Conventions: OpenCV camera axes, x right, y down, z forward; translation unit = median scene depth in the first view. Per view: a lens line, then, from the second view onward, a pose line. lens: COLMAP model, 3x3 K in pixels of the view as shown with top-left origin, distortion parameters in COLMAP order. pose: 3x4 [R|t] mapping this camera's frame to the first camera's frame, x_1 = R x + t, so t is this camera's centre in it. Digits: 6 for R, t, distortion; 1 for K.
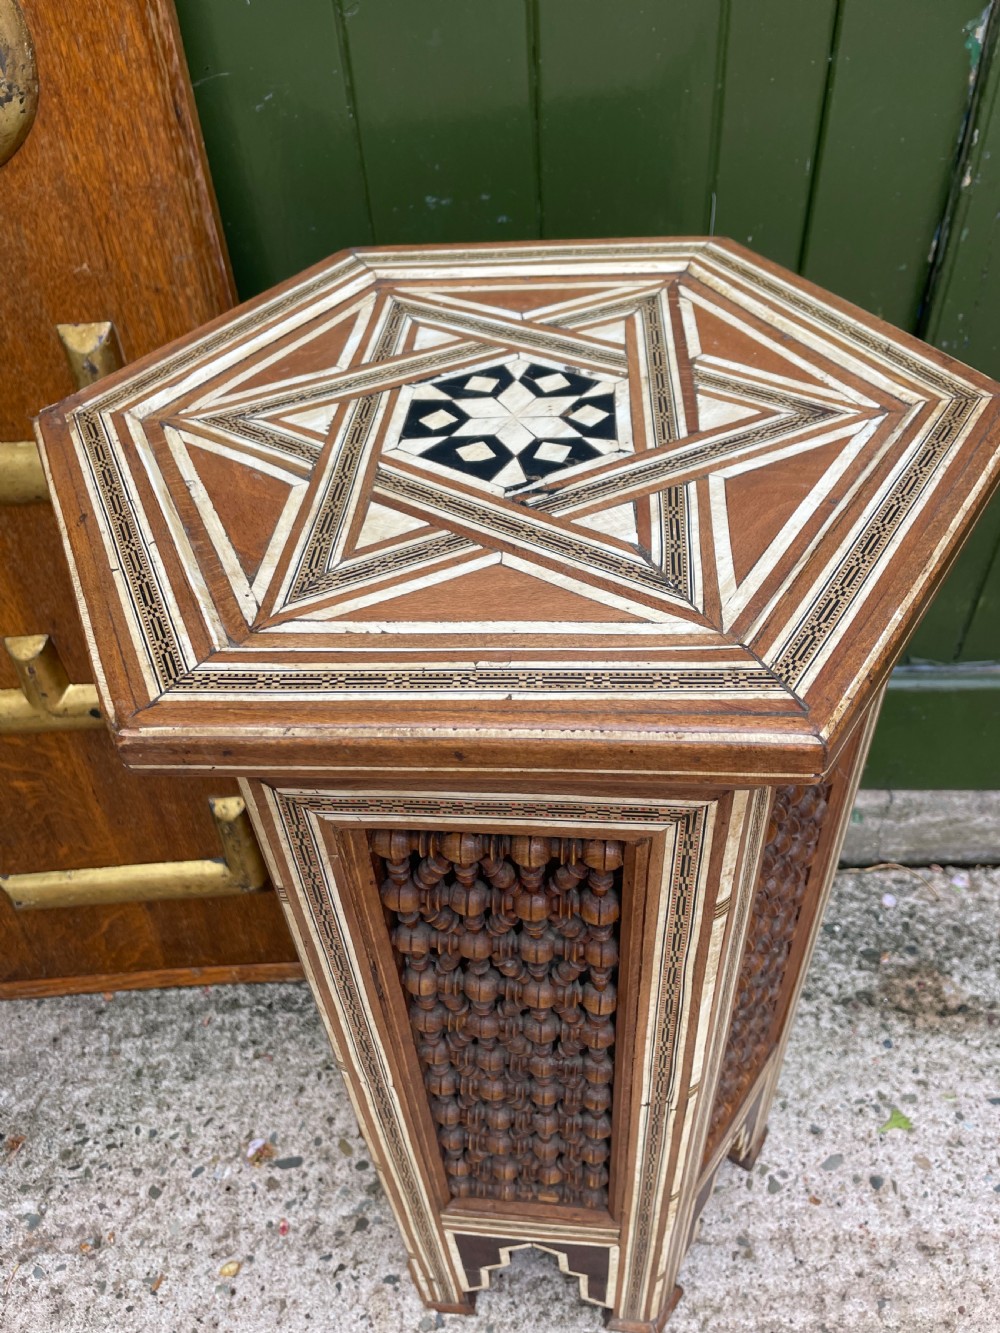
lens RADIAL K [[1015.1, 0, 510.0], [0, 1015.1, 679.5], [0, 0, 1]] dist [0.079360, -0.117296]
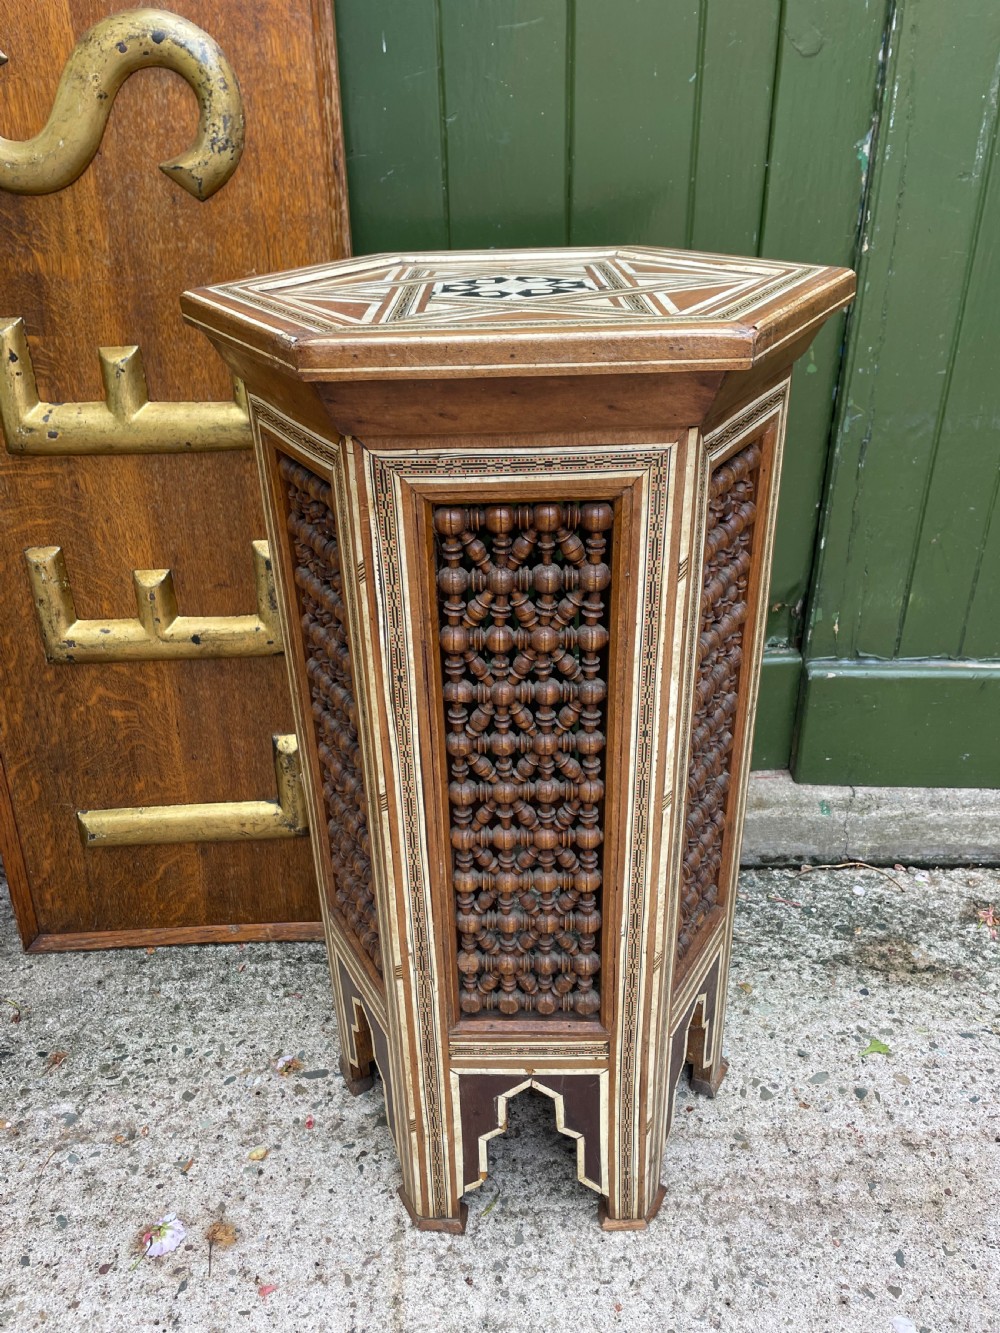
lens RADIAL K [[1007.9, 0, 496.0], [0, 1007.9, 663.5], [0, 0, 1]] dist [0.083983, -0.116683]
pose [[0.999486, 0.031488, 0.005969, -0.049712], [-0.028540, 0.959209, -0.281252, 0.381282], [-0.014582, 0.280937, 0.959615, -0.159733]]
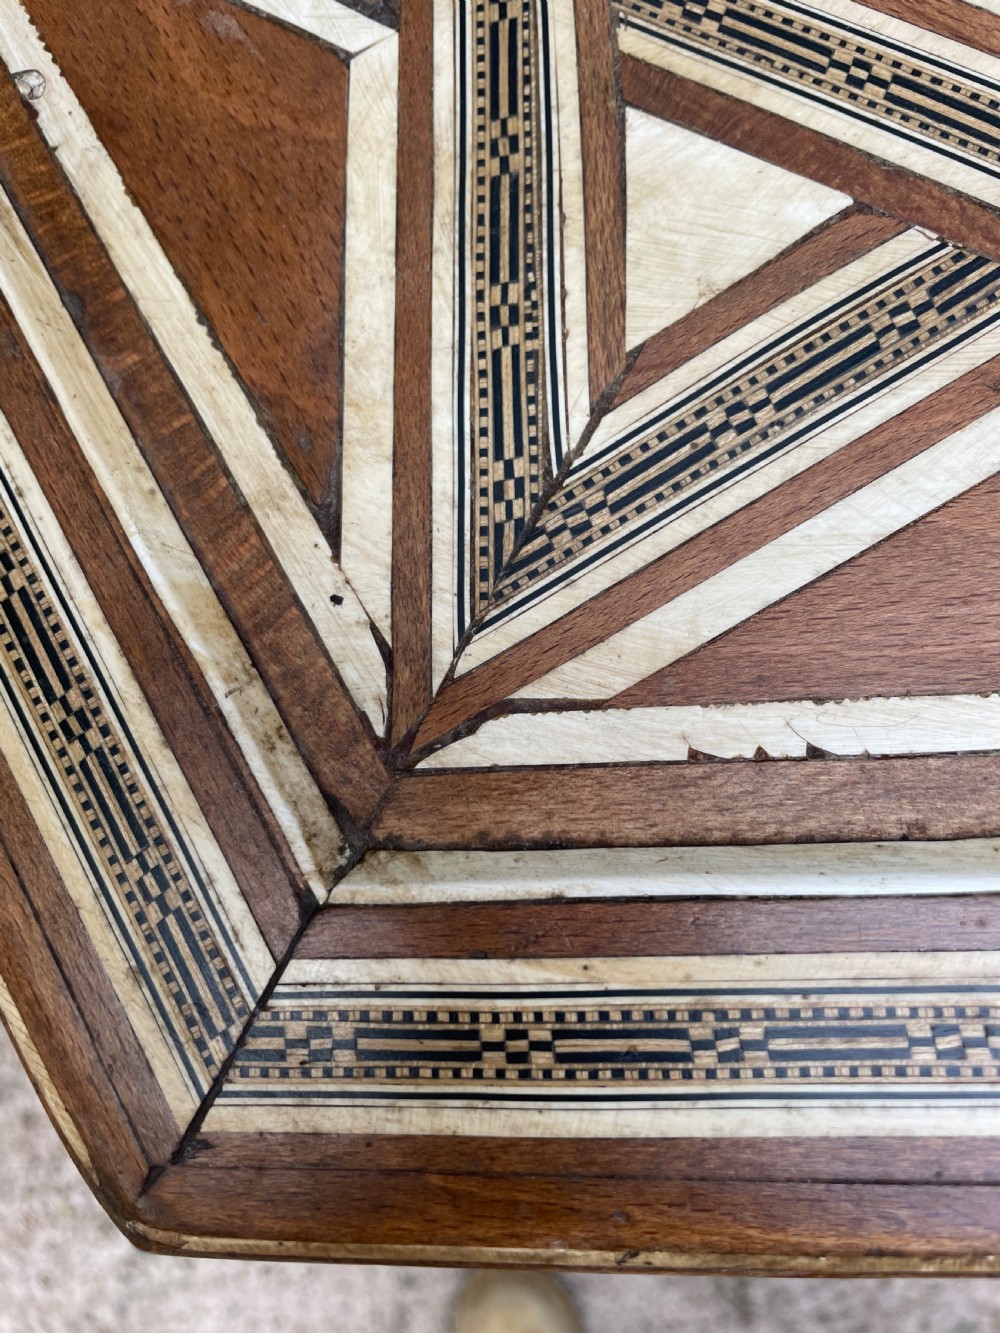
lens RADIAL K [[1054.4, 0, 503.2], [0, 1054.4, 675.4], [0, 0, 1]] dist [0.077048, -0.143702]
pose [[0.993218, -0.098607, -0.061606, -0.079916], [0.115895, 0.797086, 0.592640, -0.108852], [-0.009333, -0.595760, 0.803108, 0.306082]]
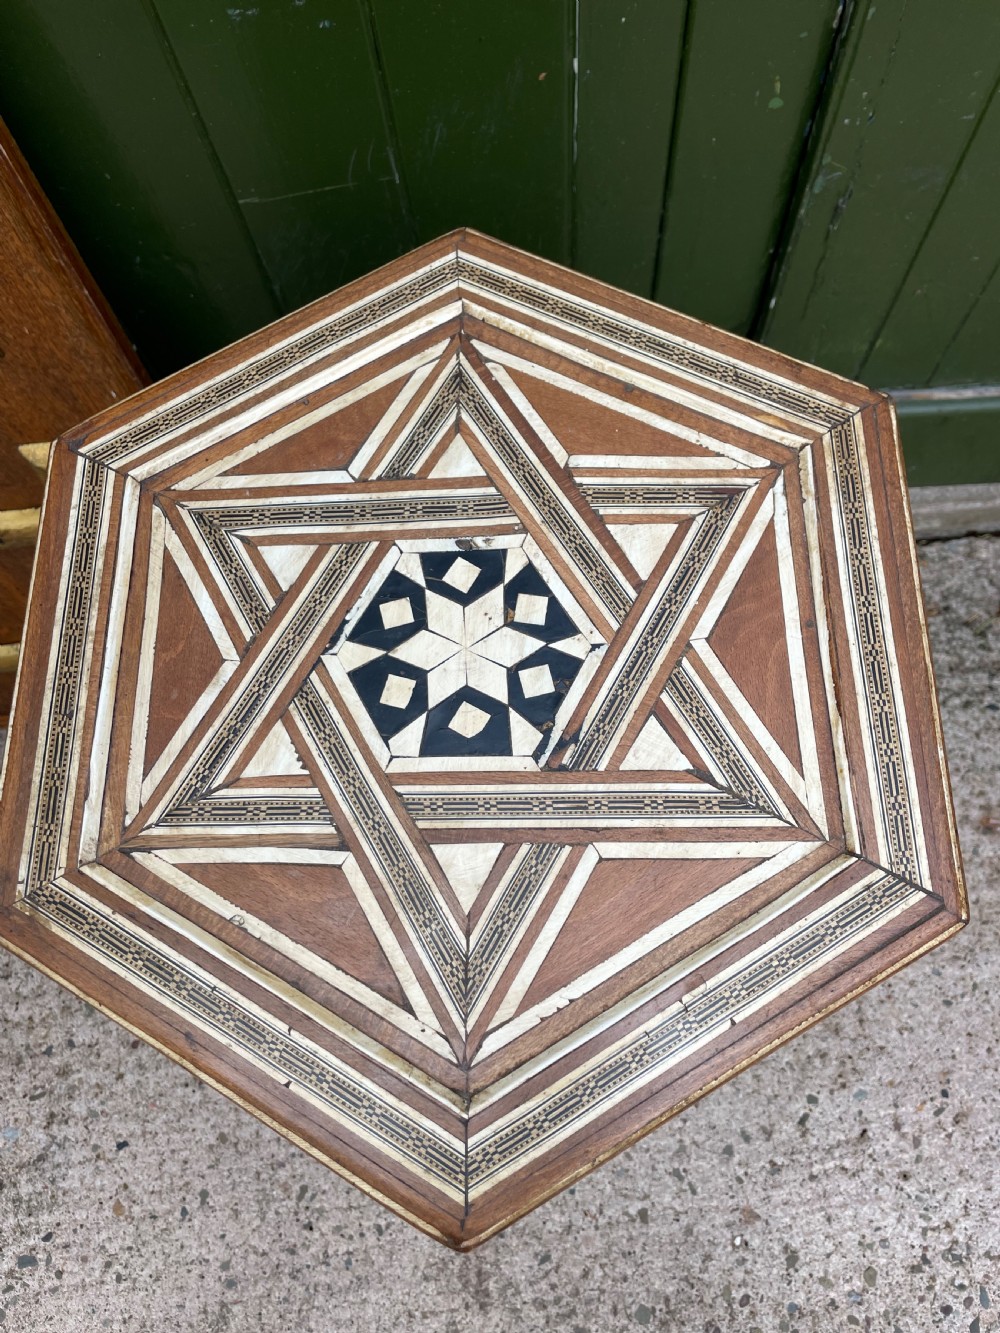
lens RADIAL K [[1012.9, 0, 512.0], [0, 1012.9, 682.8], [0, 0, 1]] dist [0.080747, -0.116693]
pose [[0.822108, -0.539437, 0.182060, -0.077816], [0.403912, 0.777985, 0.481242, -0.348114], [-0.401240, -0.322097, 0.857473, 0.082289]]
